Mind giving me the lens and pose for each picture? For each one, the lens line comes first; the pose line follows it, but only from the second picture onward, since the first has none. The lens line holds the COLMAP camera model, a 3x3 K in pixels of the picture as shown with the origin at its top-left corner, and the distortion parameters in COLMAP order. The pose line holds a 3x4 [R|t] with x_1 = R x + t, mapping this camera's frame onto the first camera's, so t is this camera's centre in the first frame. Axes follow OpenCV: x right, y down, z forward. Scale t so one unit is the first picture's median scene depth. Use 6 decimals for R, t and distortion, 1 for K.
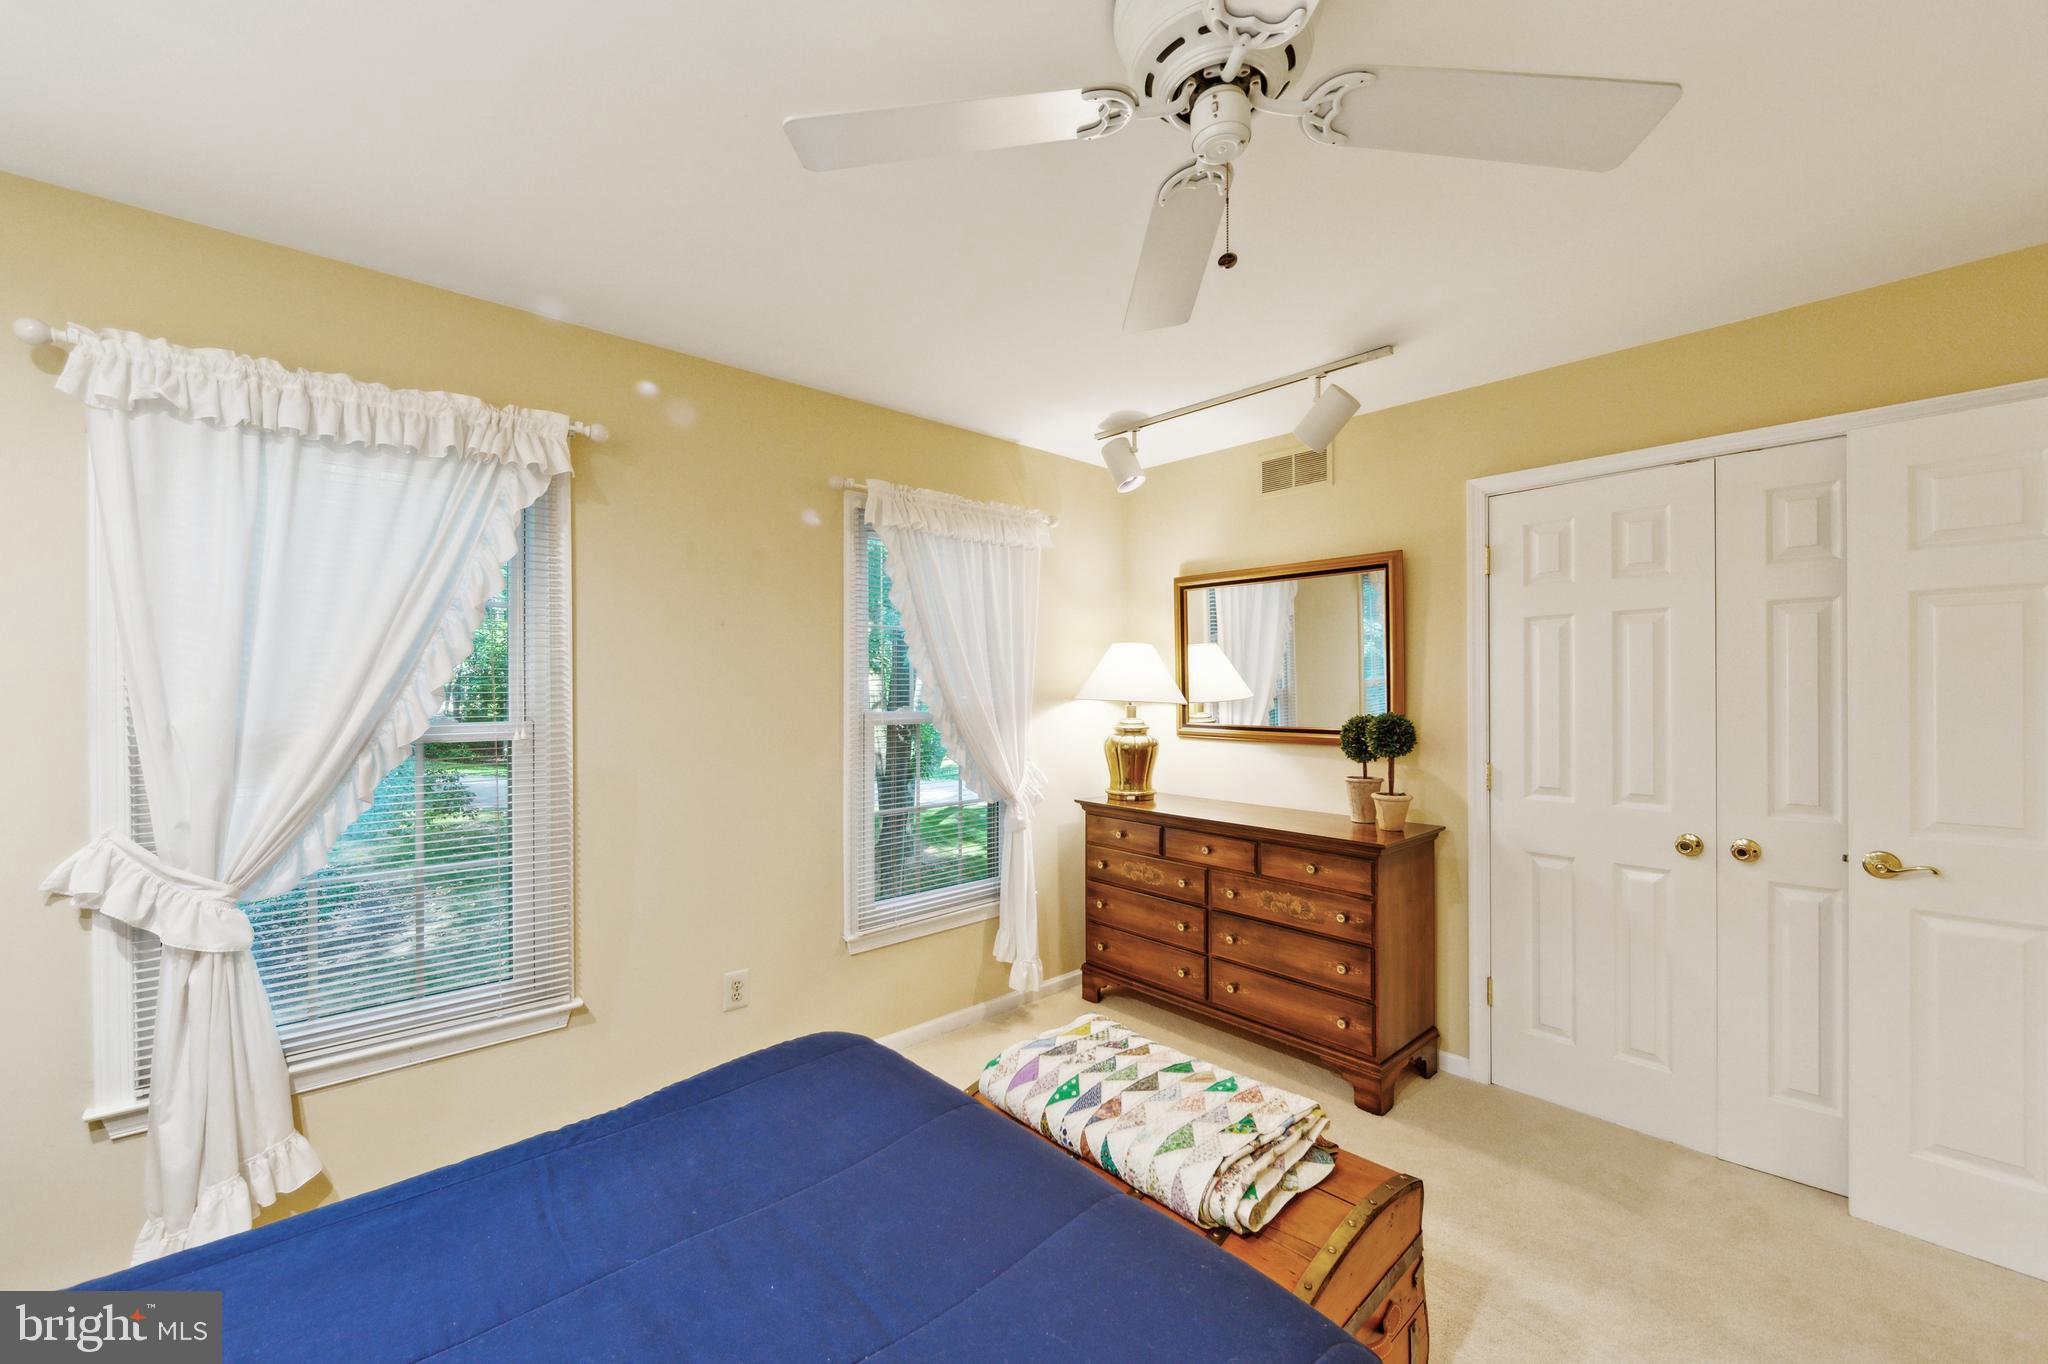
lens RADIAL K [[817.3, 0, 1025.1], [0, 817.3, 688.9], [0, 0, 1]] dist [-0.003354, -0.000442]
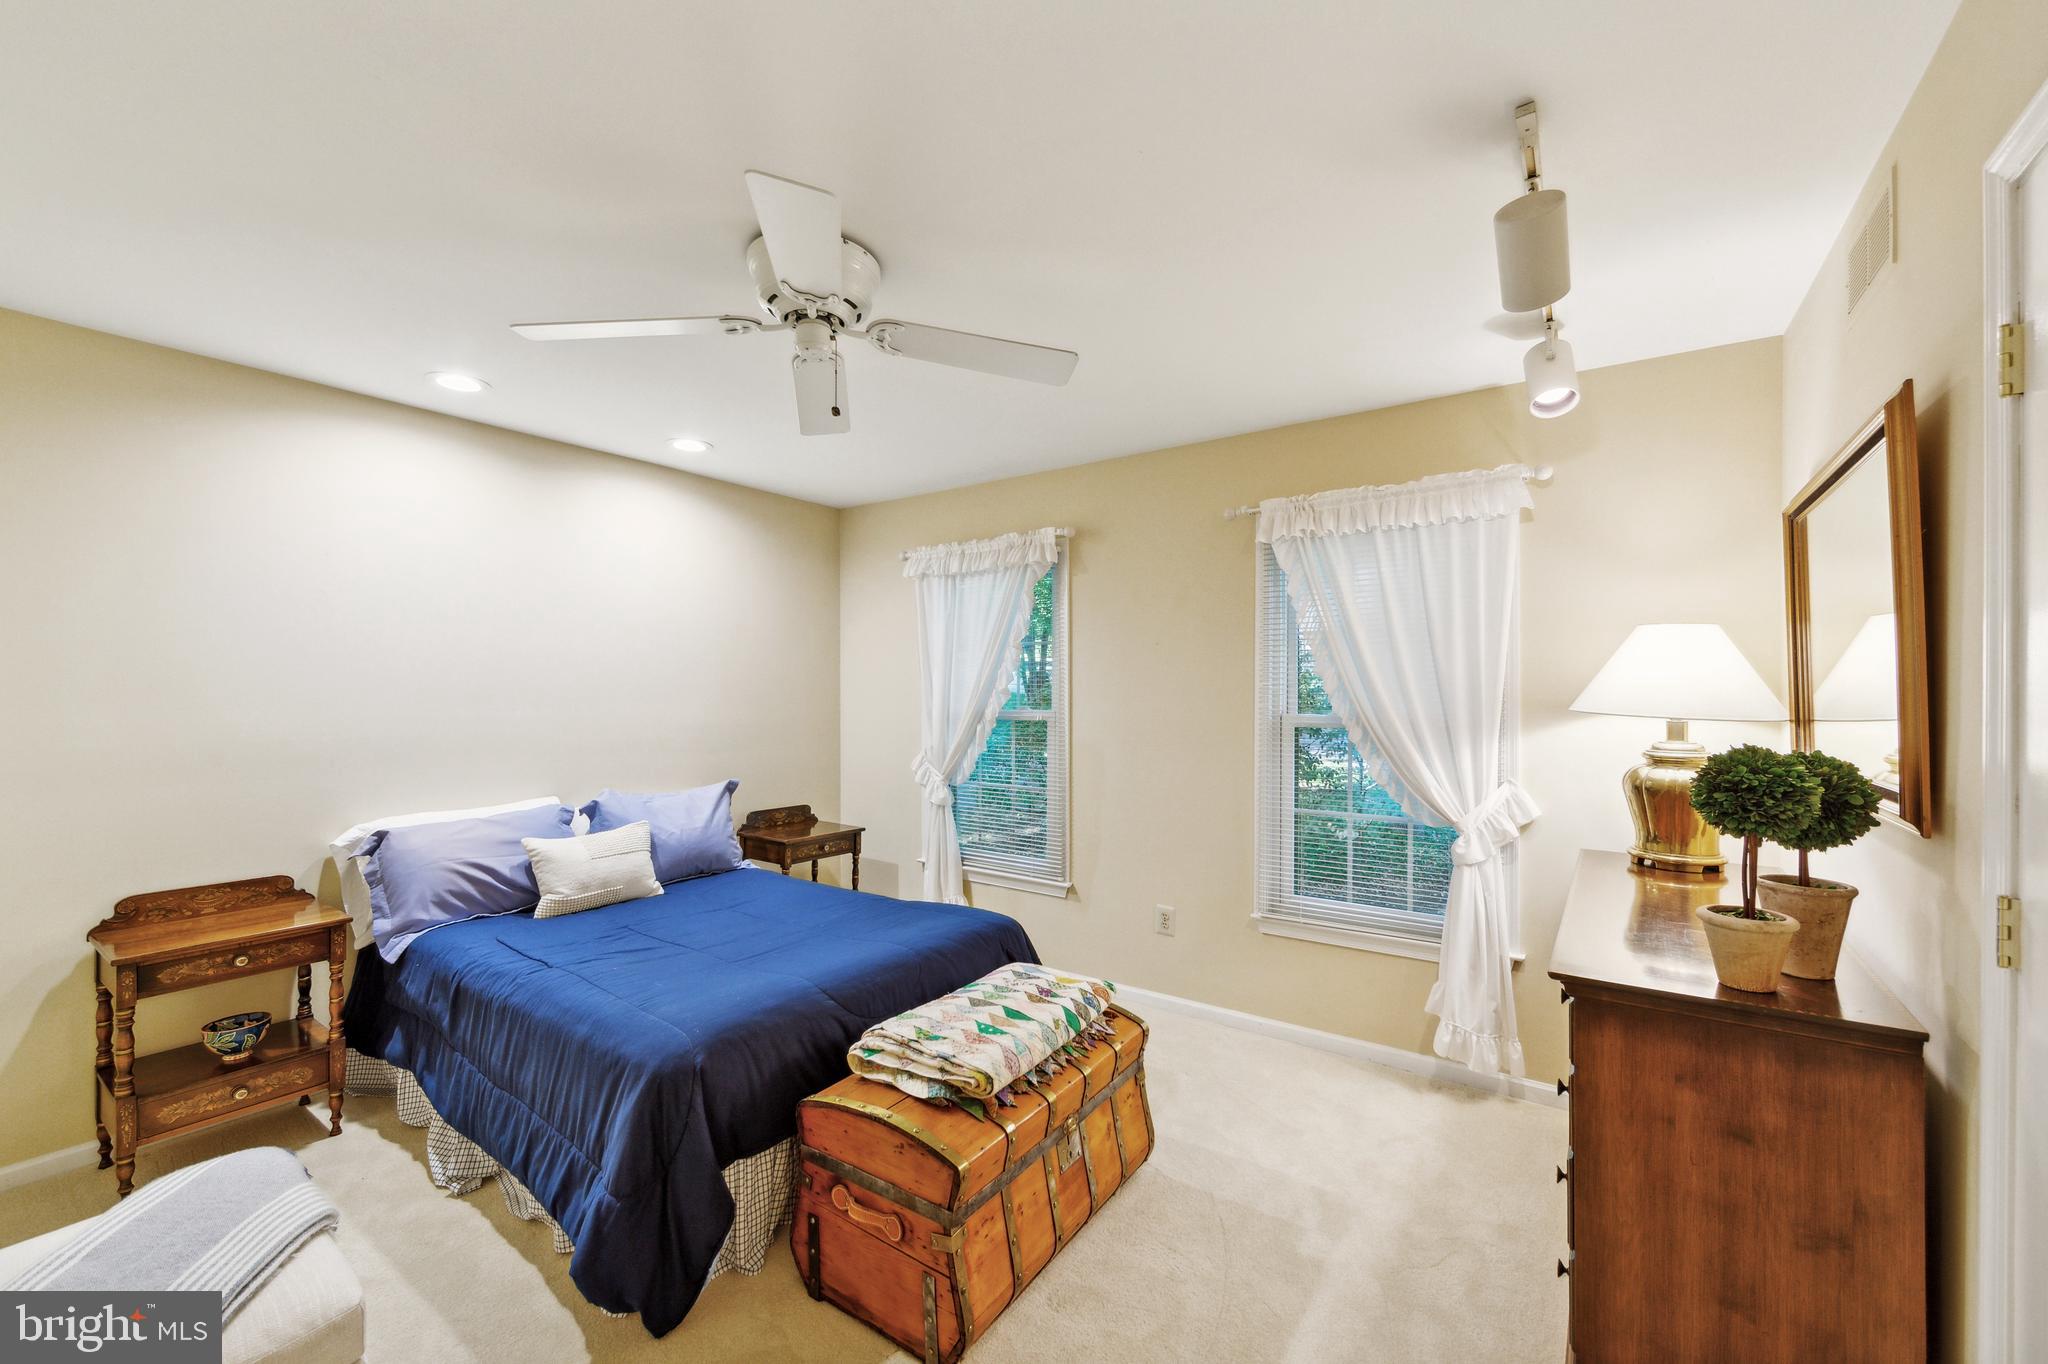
lens RADIAL K [[817.3, 0, 1025.1], [0, 817.3, 688.9], [0, 0, 1]] dist [-0.003354, -0.000442]
pose [[0.209680, 0.002447, -0.977767, 1.243749], [-0.001831, 0.999996, 0.002110, -0.010493], [0.977768, 0.001348, 0.209684, 0.702022]]
